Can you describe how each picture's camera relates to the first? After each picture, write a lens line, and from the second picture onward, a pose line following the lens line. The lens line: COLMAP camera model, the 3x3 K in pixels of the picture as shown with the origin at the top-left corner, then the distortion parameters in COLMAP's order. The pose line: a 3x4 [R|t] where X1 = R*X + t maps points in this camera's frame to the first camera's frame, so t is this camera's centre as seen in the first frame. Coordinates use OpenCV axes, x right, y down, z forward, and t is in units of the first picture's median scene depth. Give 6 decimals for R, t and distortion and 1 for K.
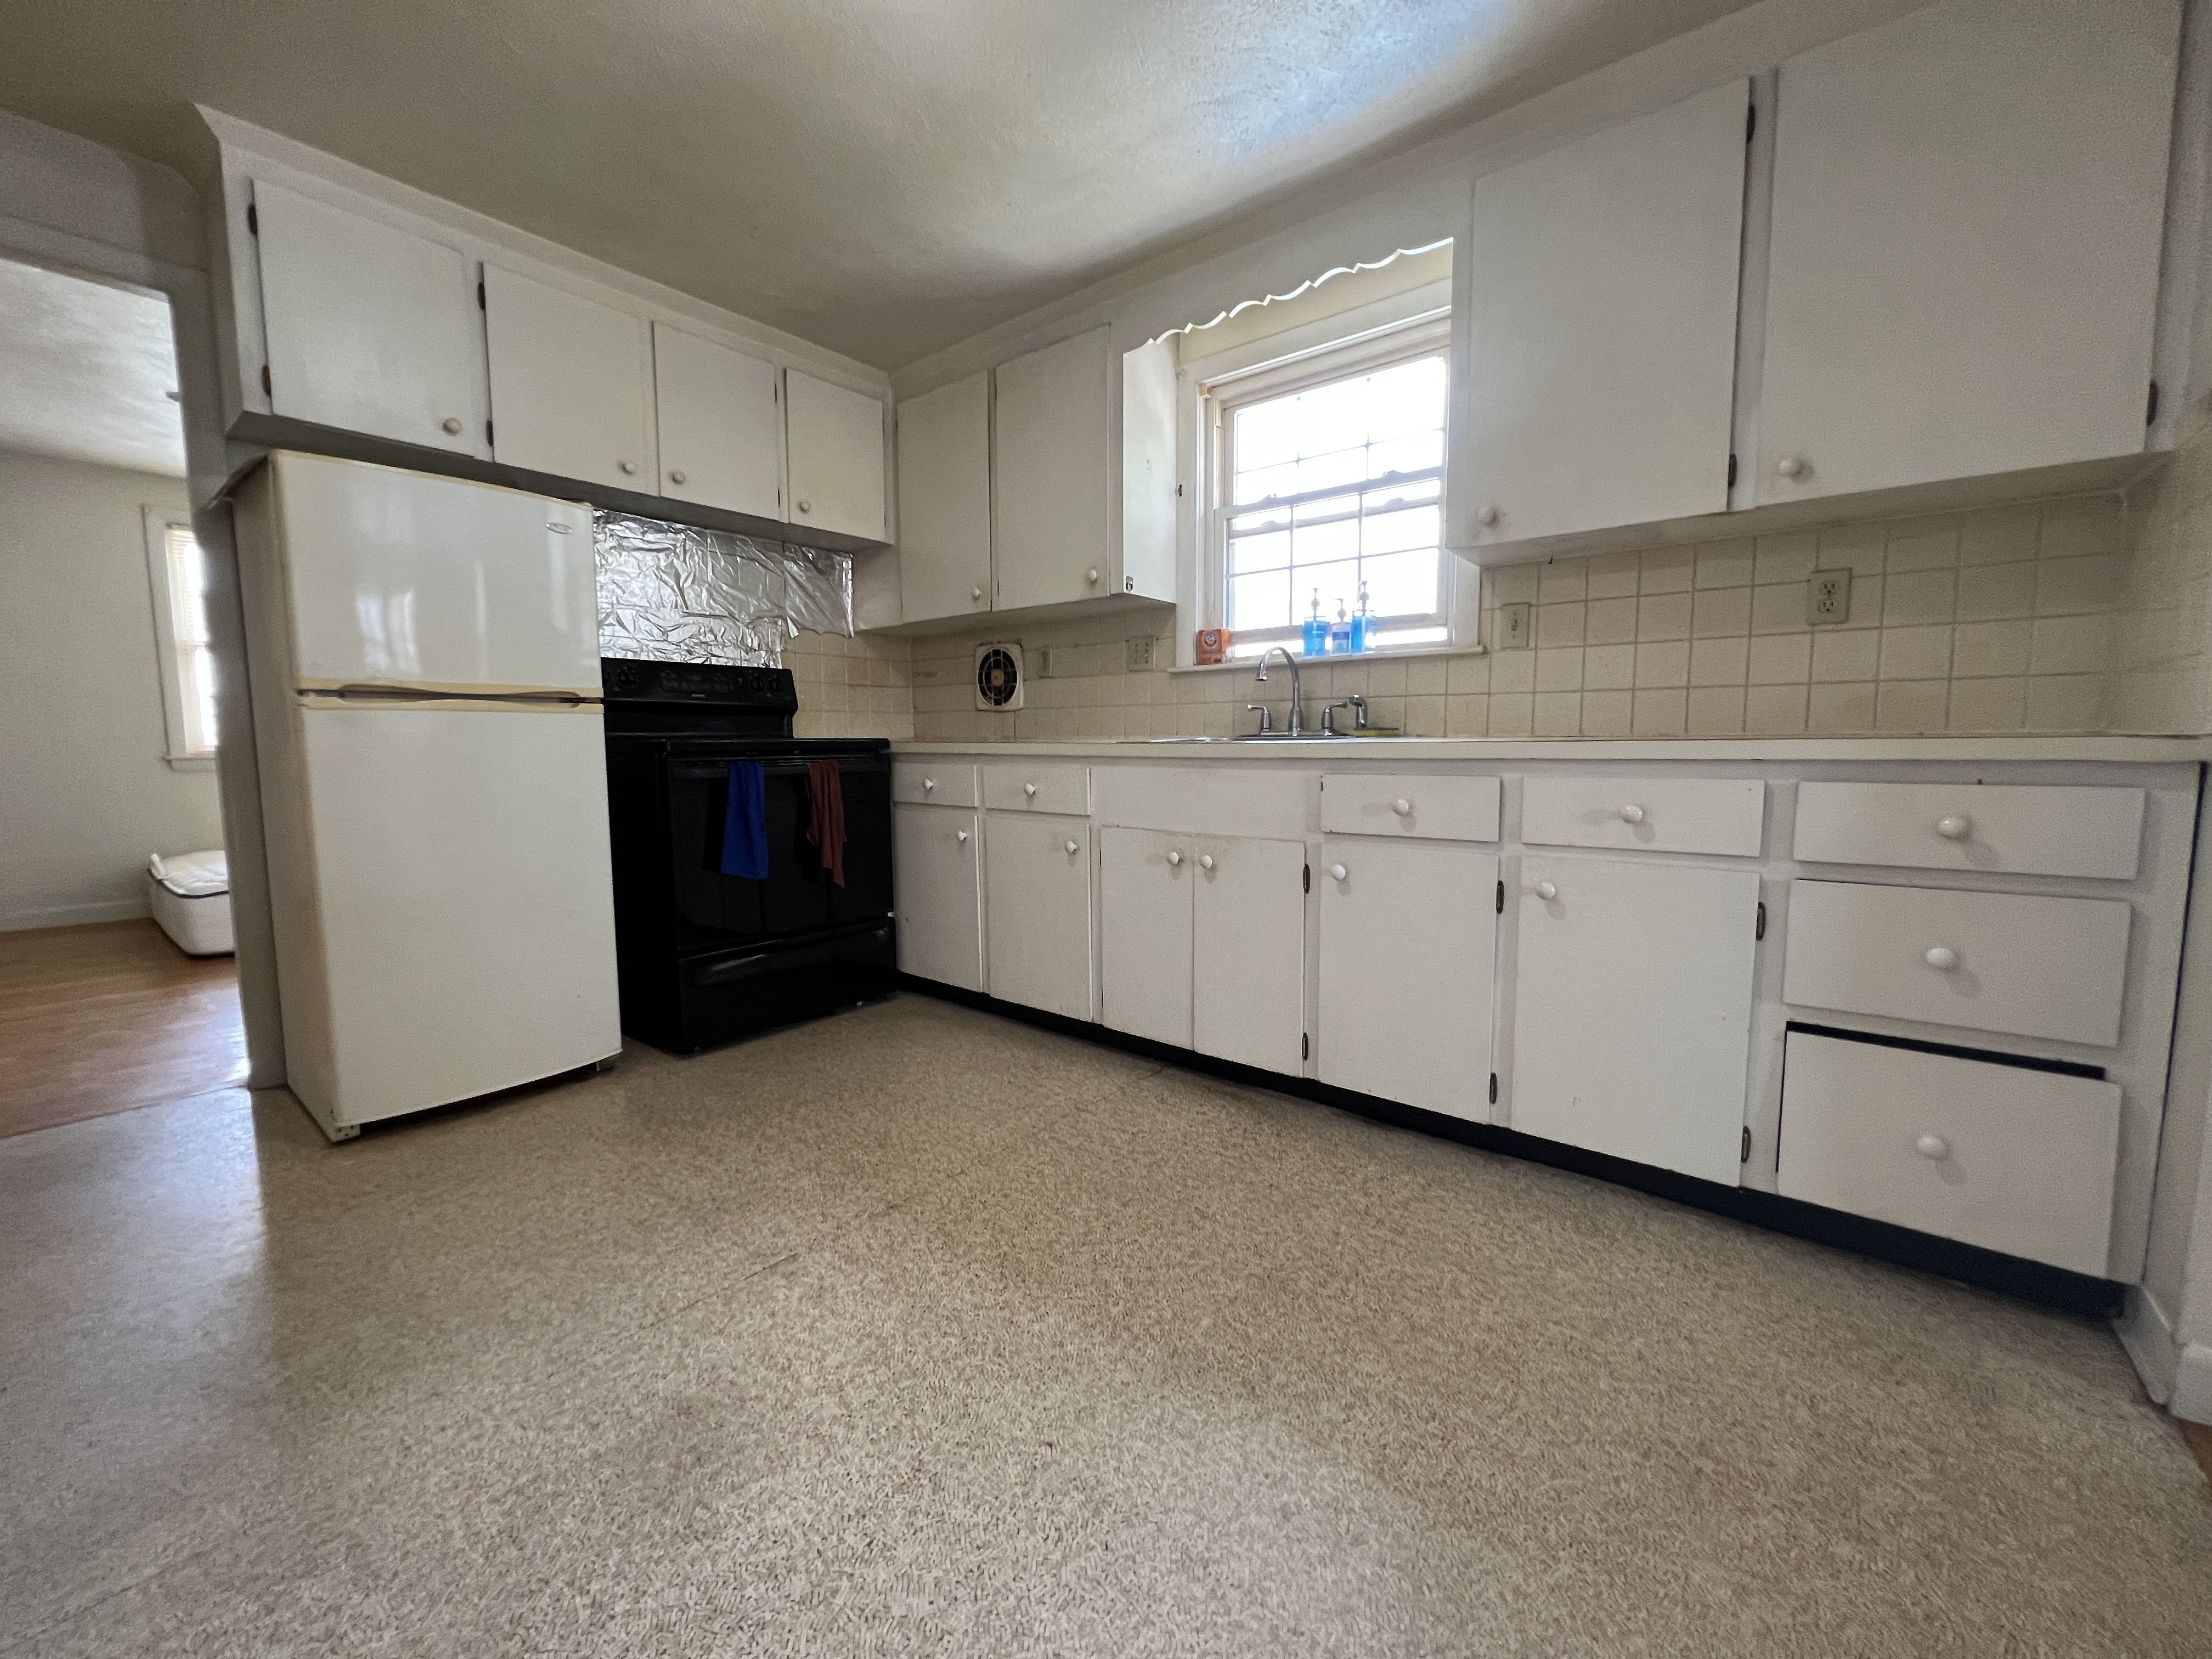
lens RADIAL K [[886.7, 0, 1096.9], [0, 886.7, 828.6], [0, 0, 1]] dist [-0.001079, -0.000789]
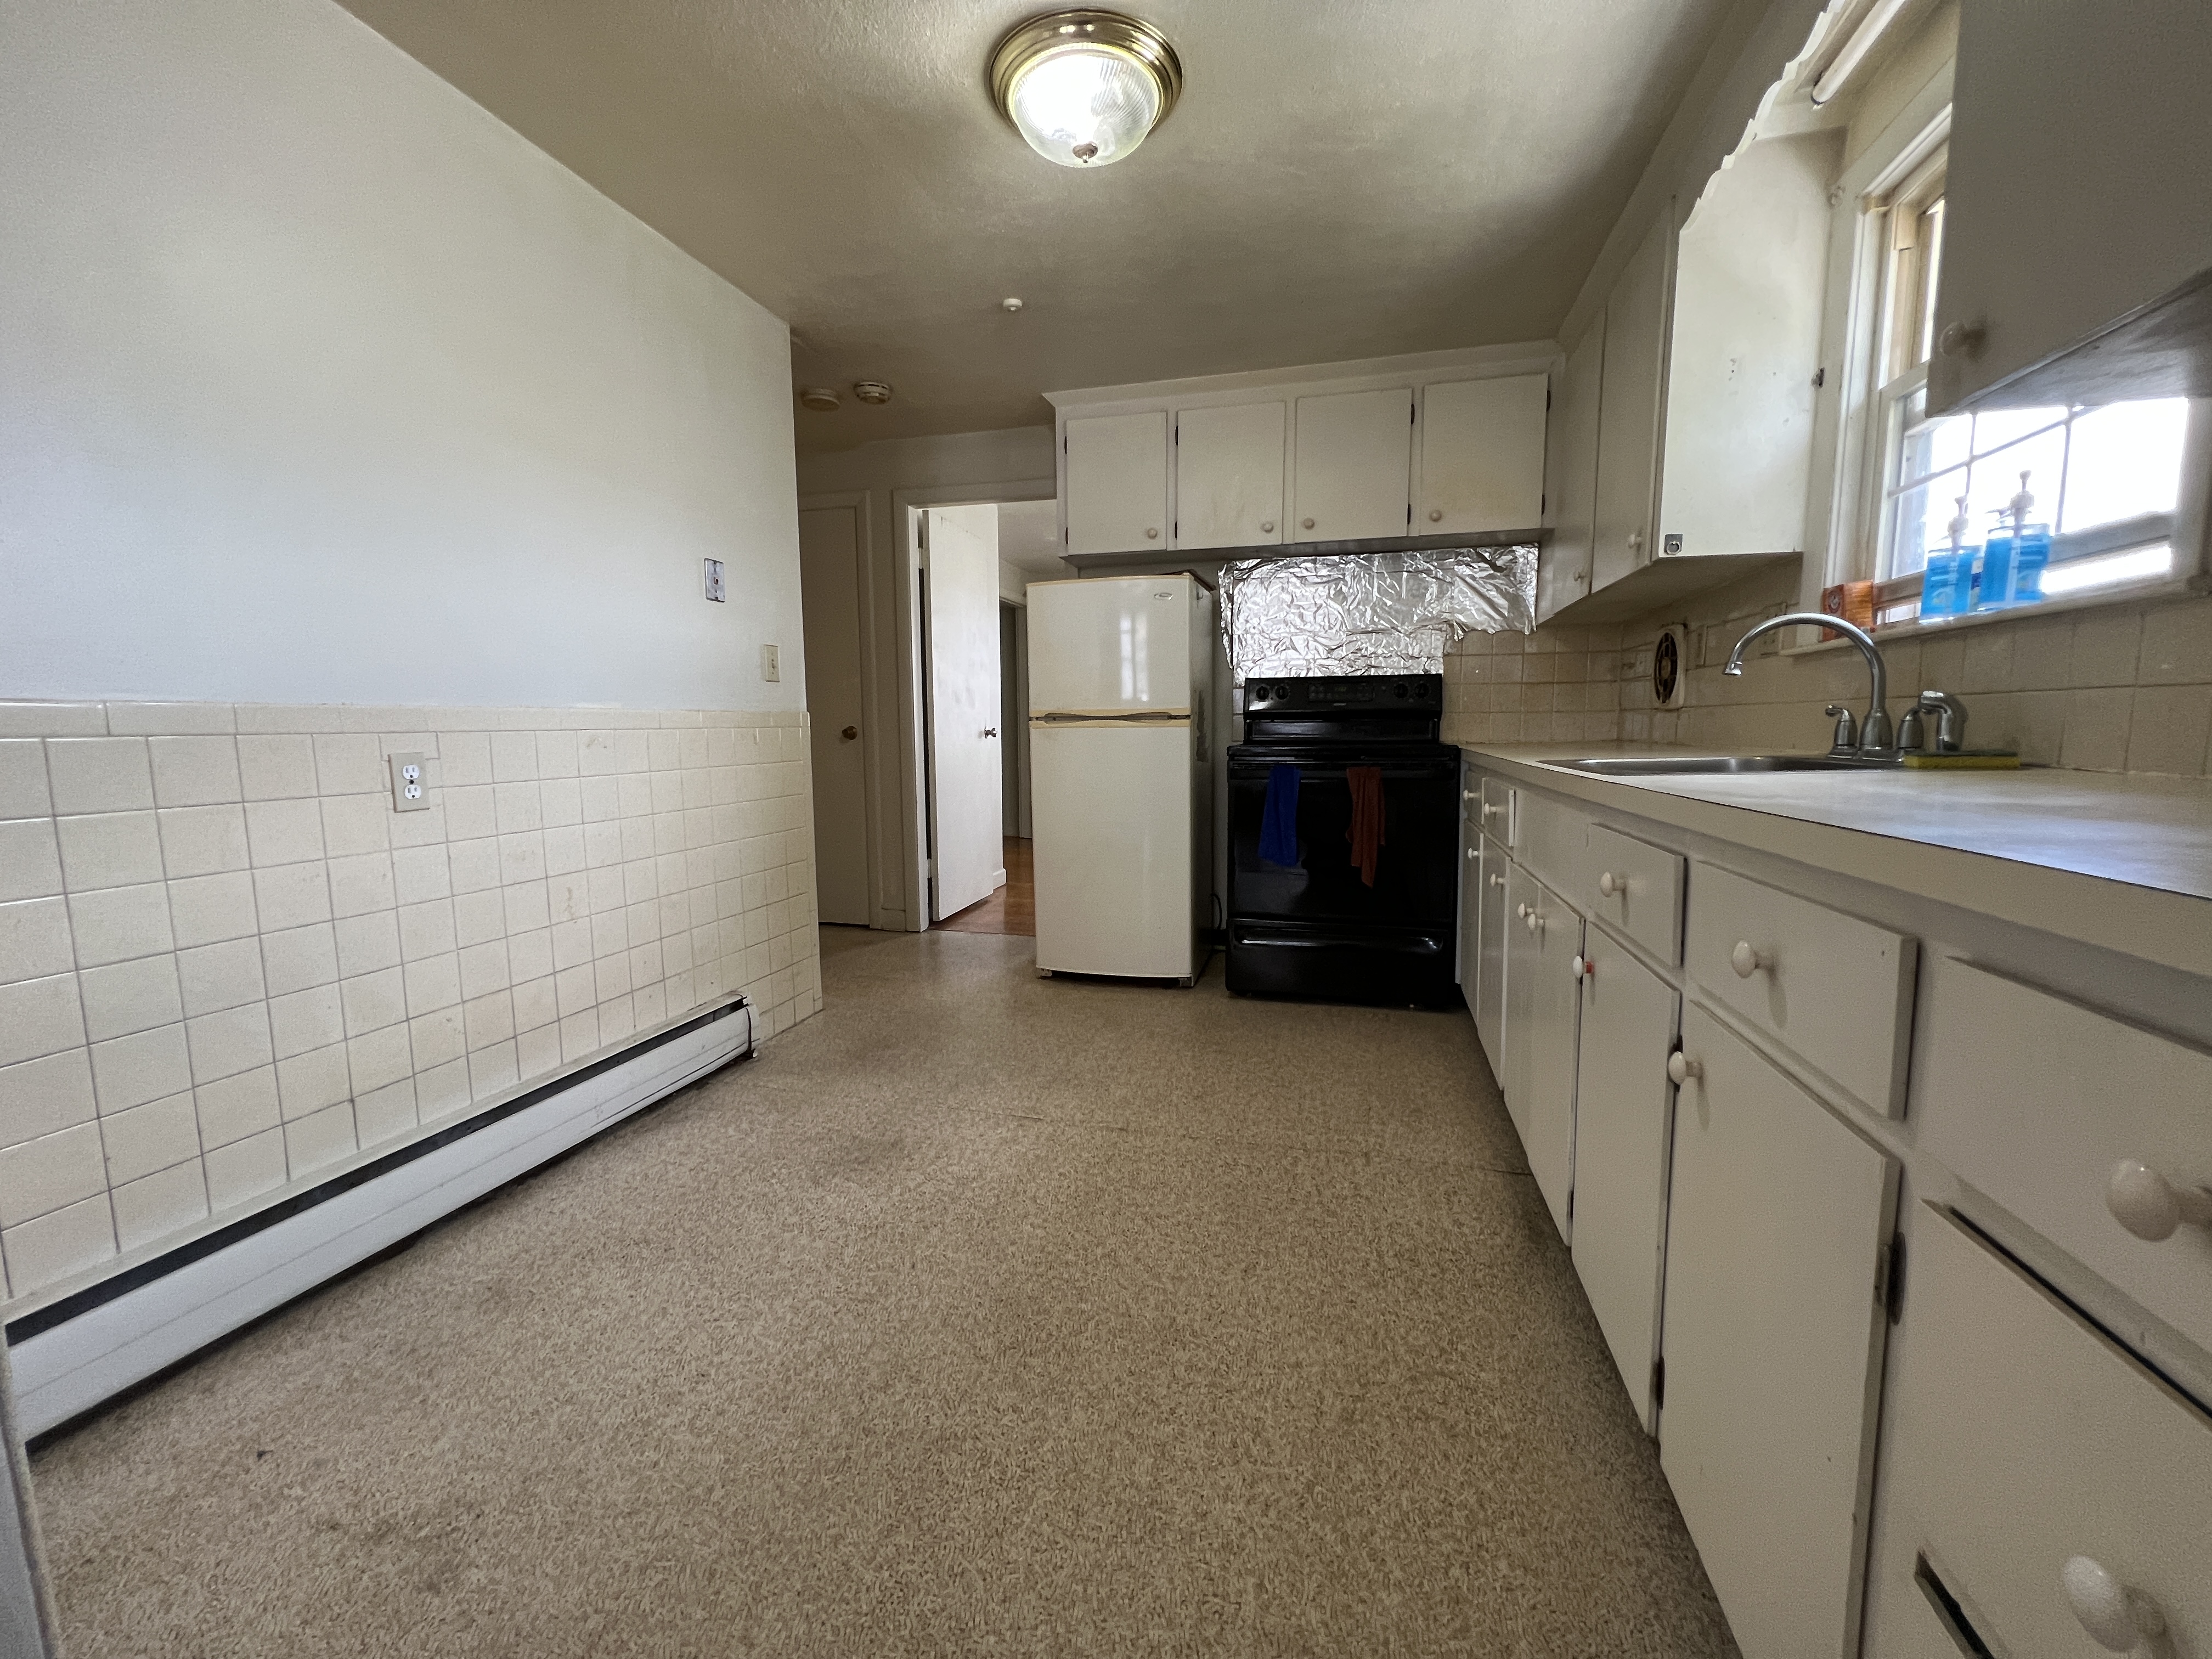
lens RADIAL K [[886.7, 0, 1101.4], [0, 886.7, 828.1], [0, 0, 1]] dist [-0.001079, -0.000789]
pose [[0.404682, 0.105831, -0.908313, 0.571550], [-0.084386, 0.993364, 0.078144, -0.062707], [0.910556, 0.045026, 0.410927, 0.292204]]
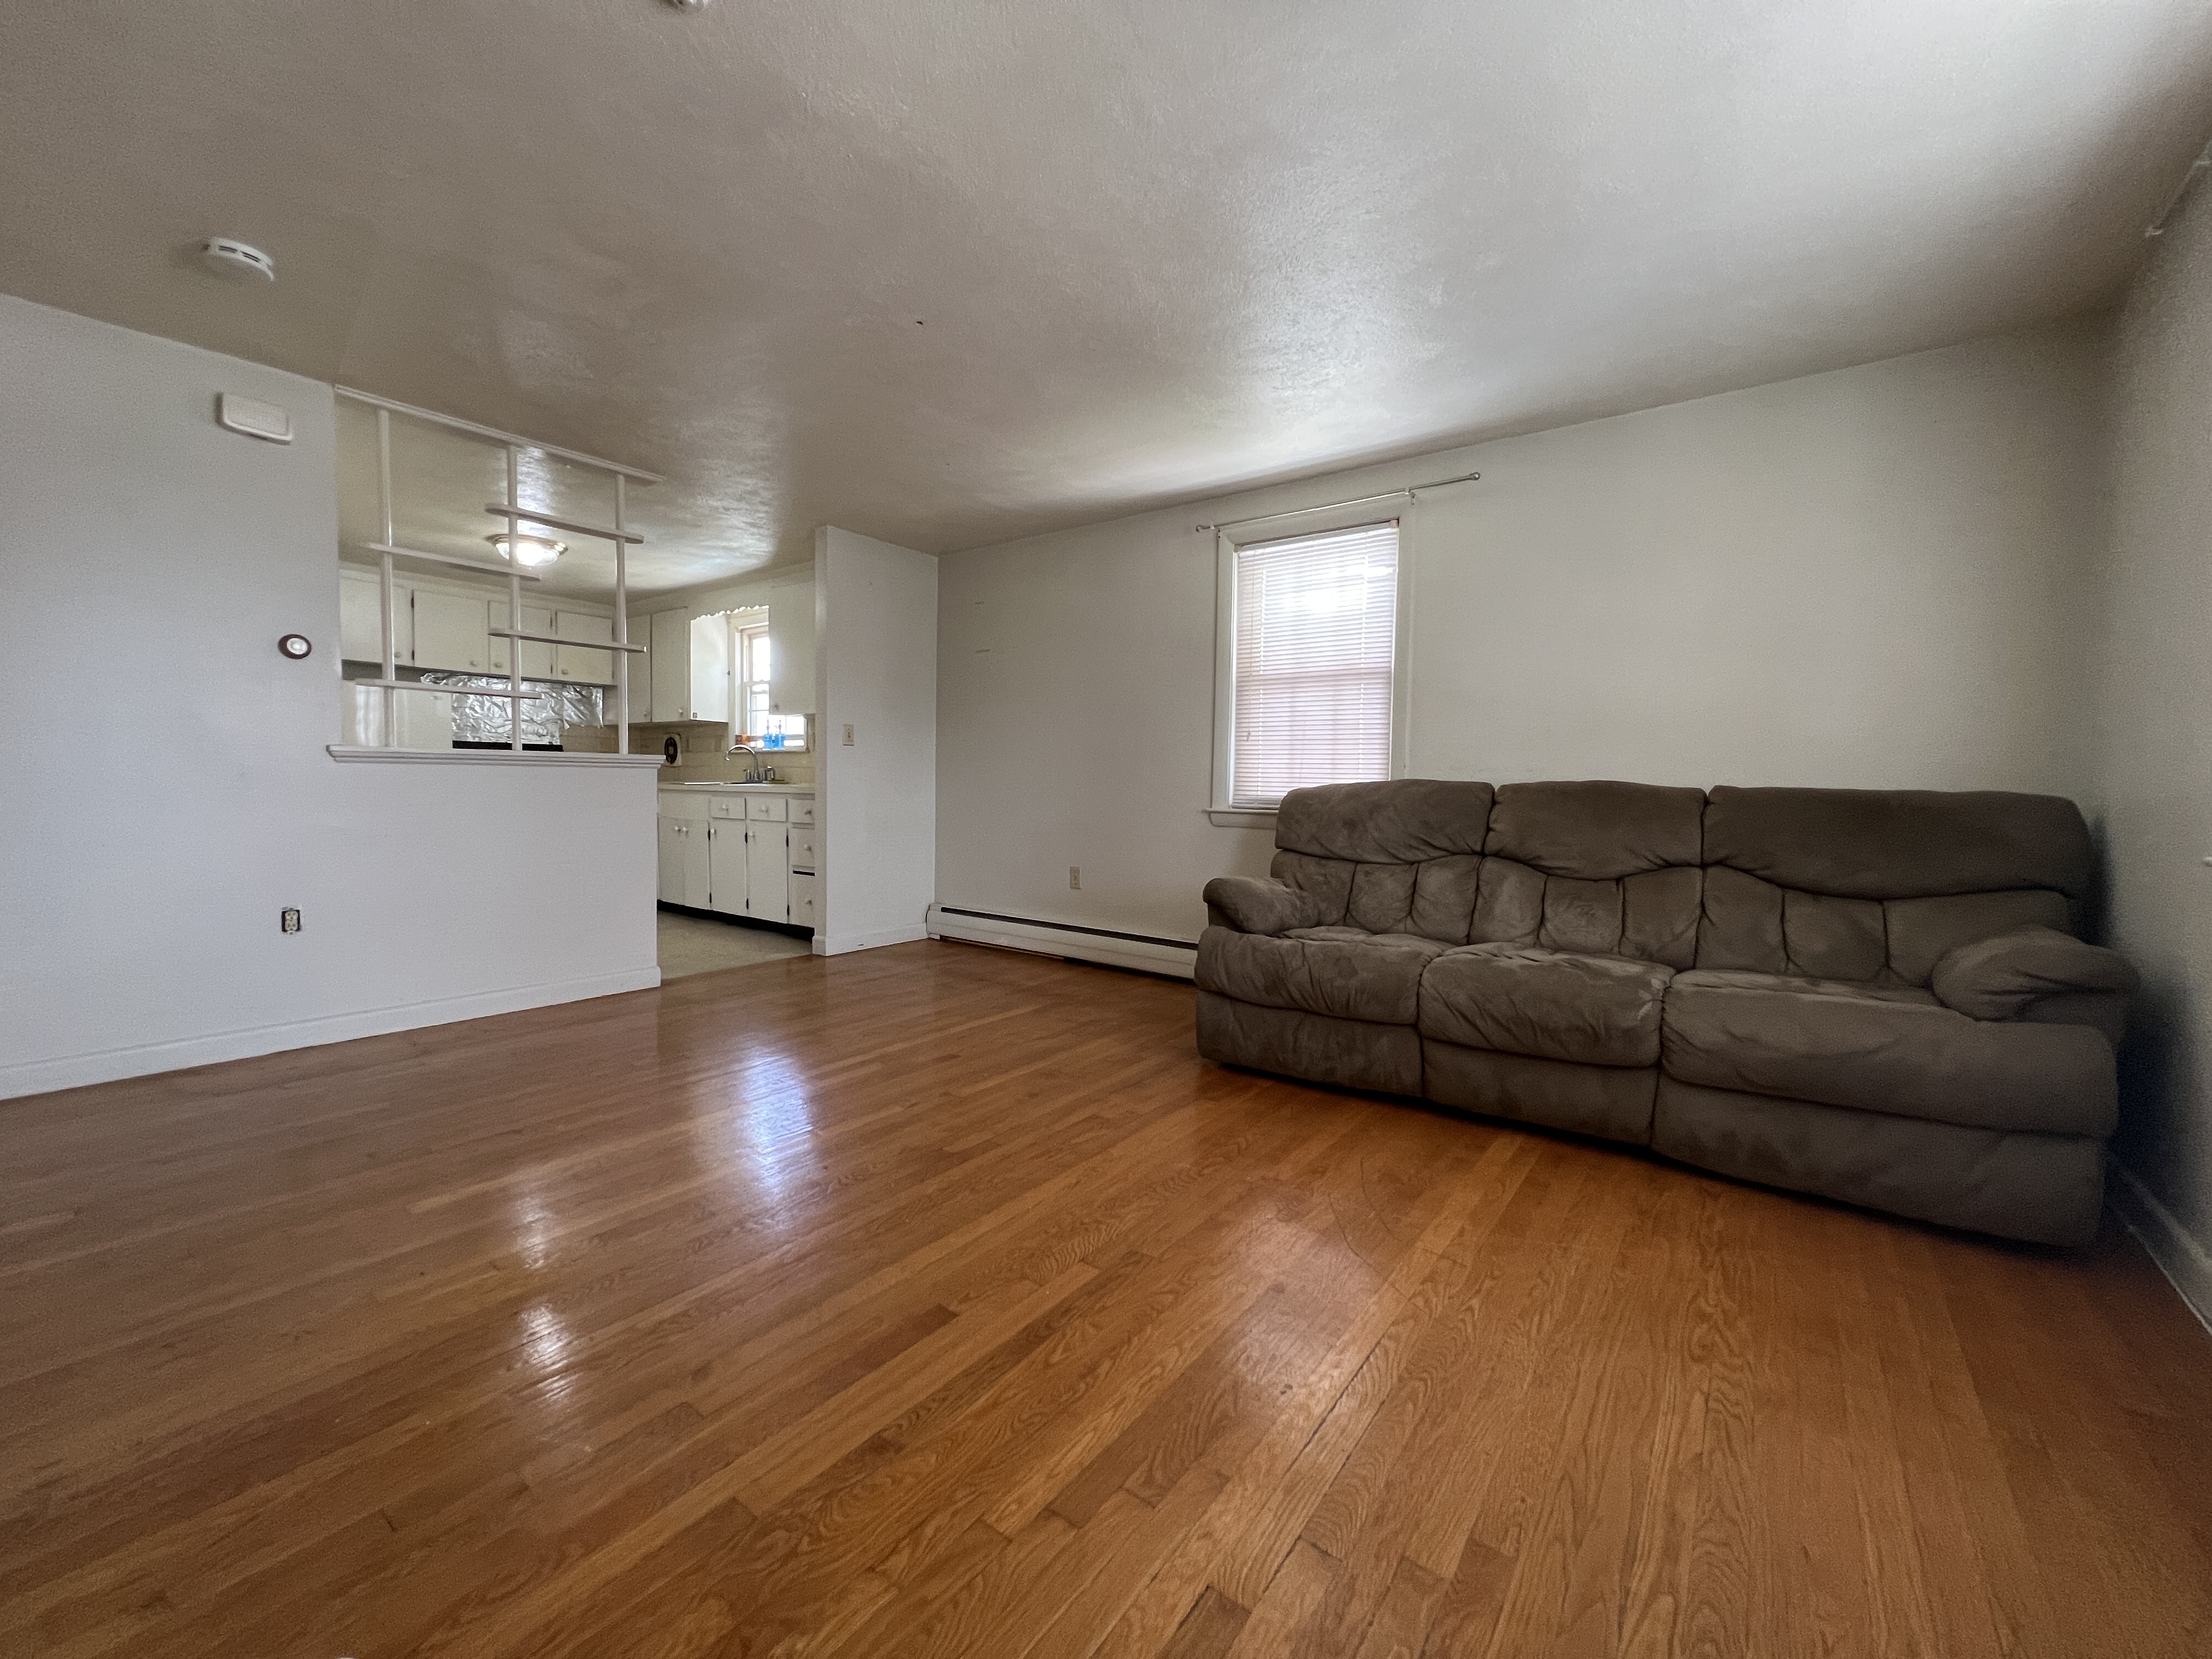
lens RADIAL K [[886.7, 0, 1098.9], [0, 886.7, 827.7], [0, 0, 1]] dist [-0.001079, -0.000789]
pose [[0.999195, 0.021278, 0.034023, 1.084672], [-0.019555, 0.998548, -0.050187, 0.119637], [-0.035042, 0.049482, 0.998160, -1.422645]]
